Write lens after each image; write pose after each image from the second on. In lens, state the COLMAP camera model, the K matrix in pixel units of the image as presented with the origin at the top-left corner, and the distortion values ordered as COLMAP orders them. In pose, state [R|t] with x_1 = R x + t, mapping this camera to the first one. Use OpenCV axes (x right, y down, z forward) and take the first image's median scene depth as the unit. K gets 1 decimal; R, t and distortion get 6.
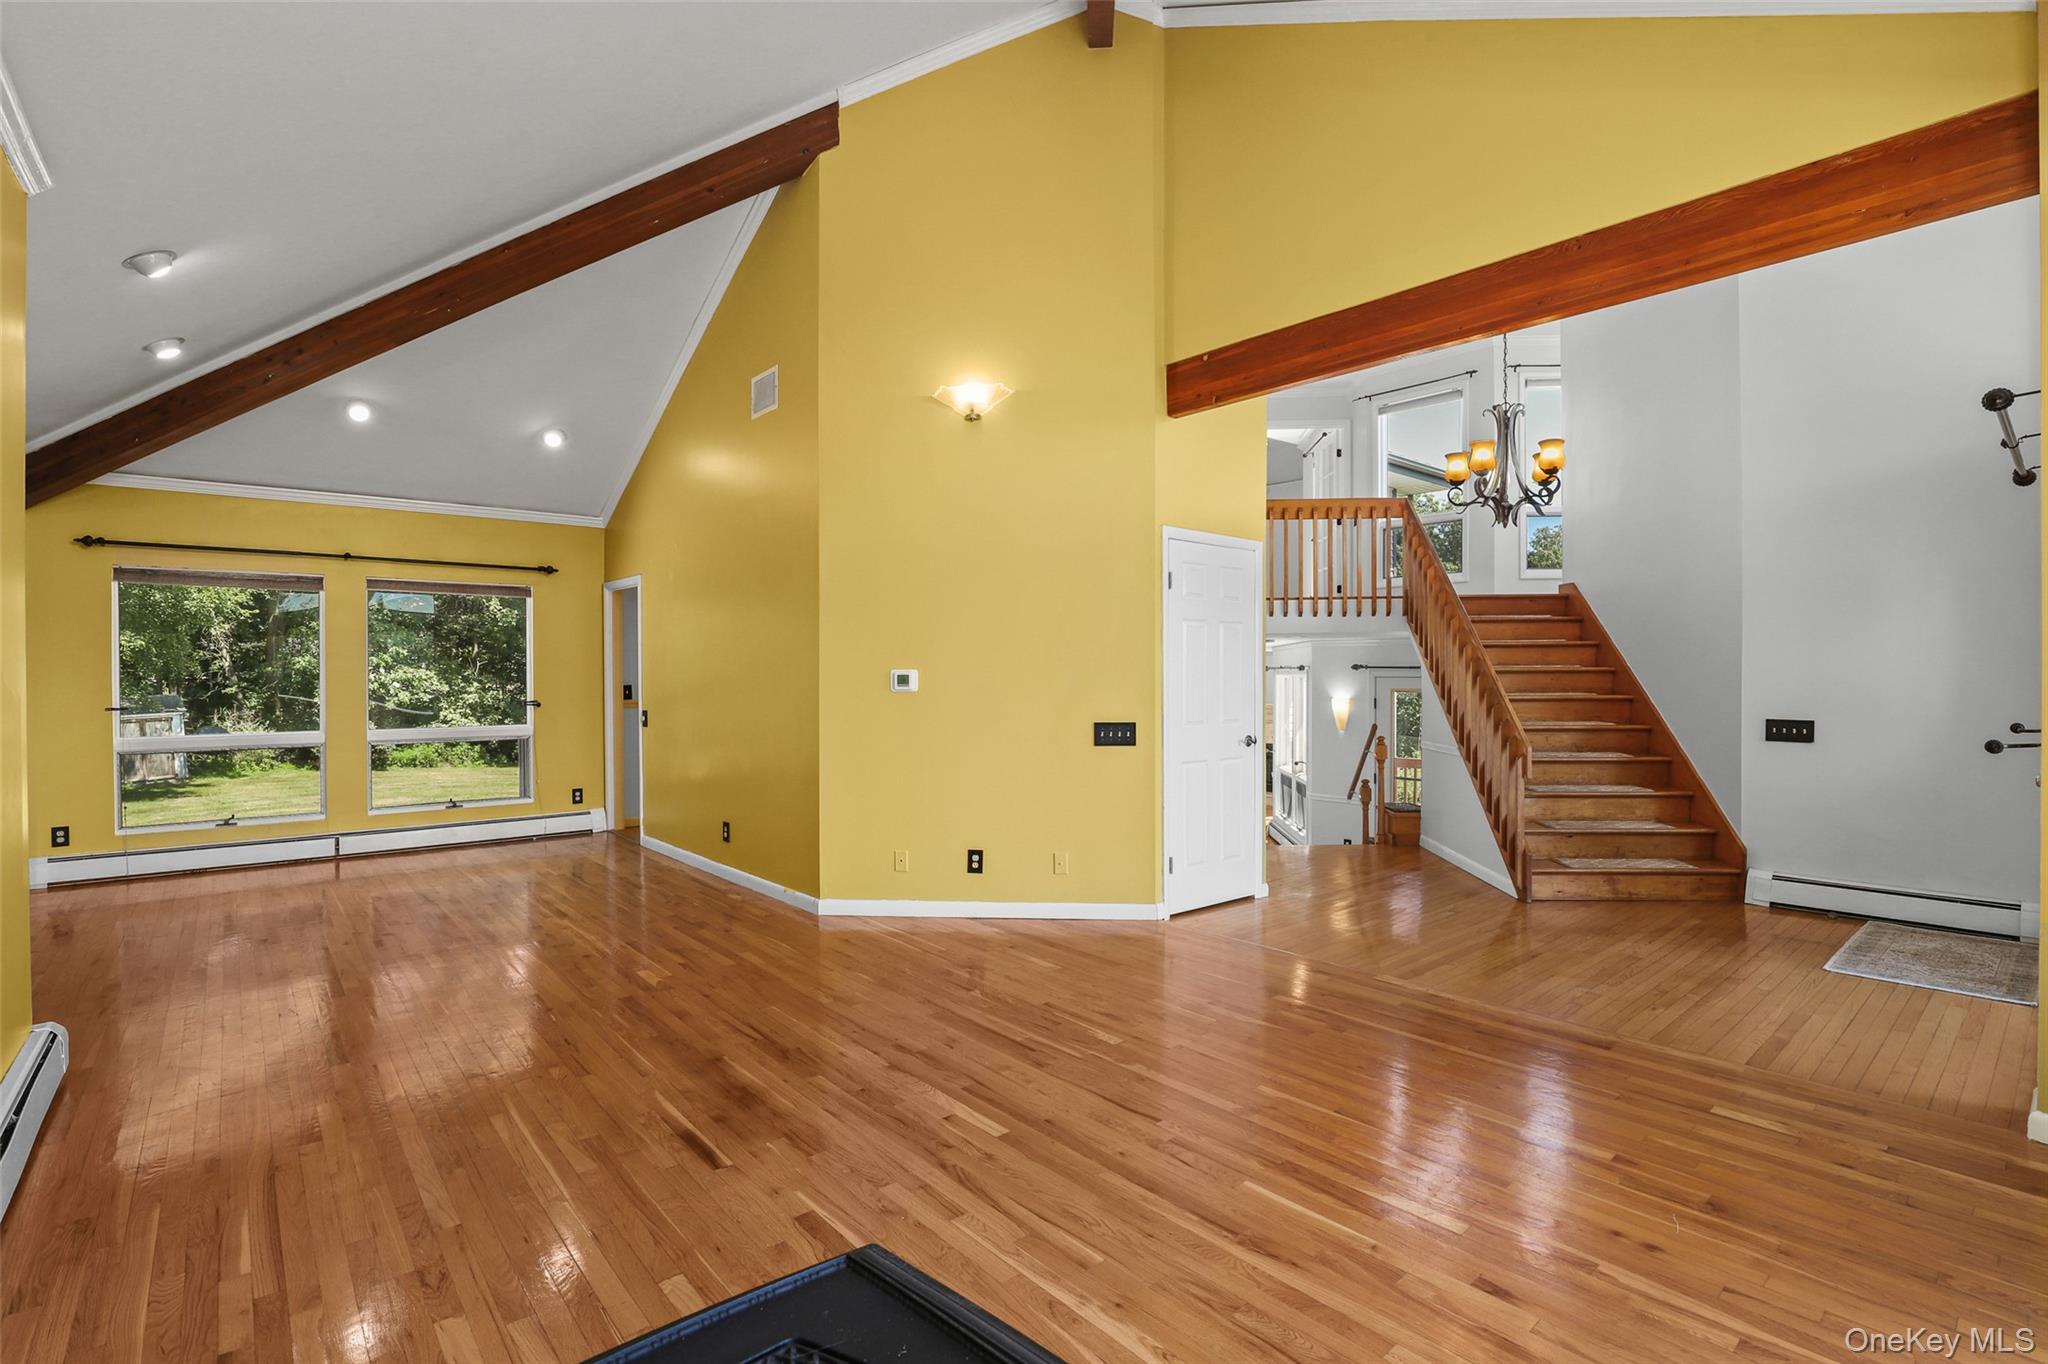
lens RADIAL K [[942.0, 0, 1020.8], [0, 942.0, 674.8], [0, 0, 1]] dist [-0.024066, 0.000996]
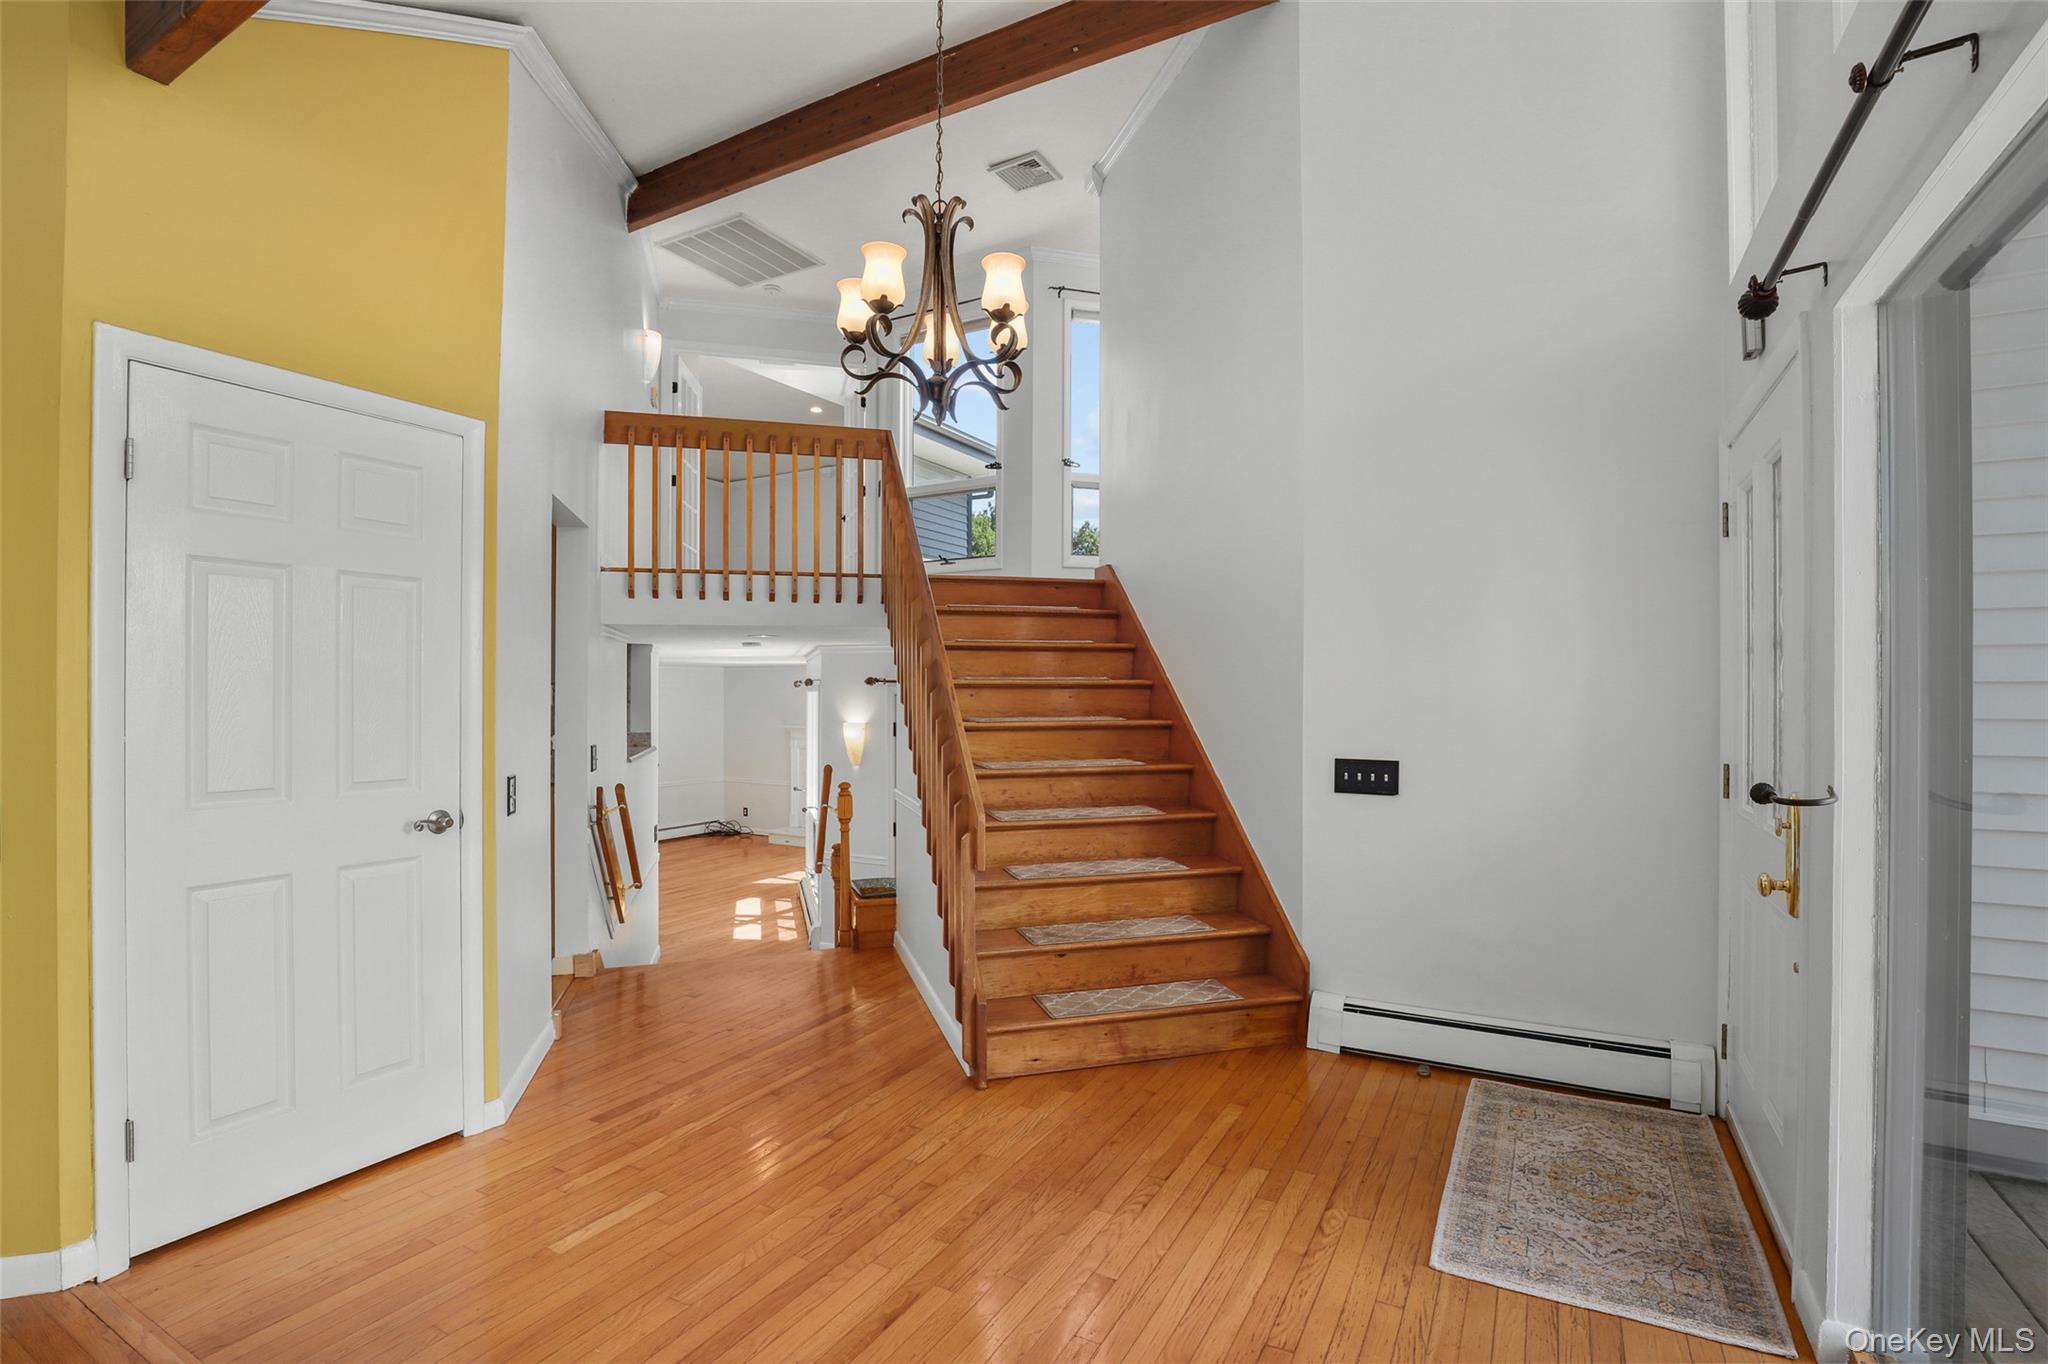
lens RADIAL K [[976.8, 0, 979.6], [0, 976.8, 689.9], [0, 0, 1]] dist [-0.018882, 0.000670]
pose [[0.946967, 0.002024, 0.321326, 0.348477], [-0.000783, 0.999992, -0.003992, 0.003008], [-0.321331, 0.003528, 0.946960, 0.434062]]
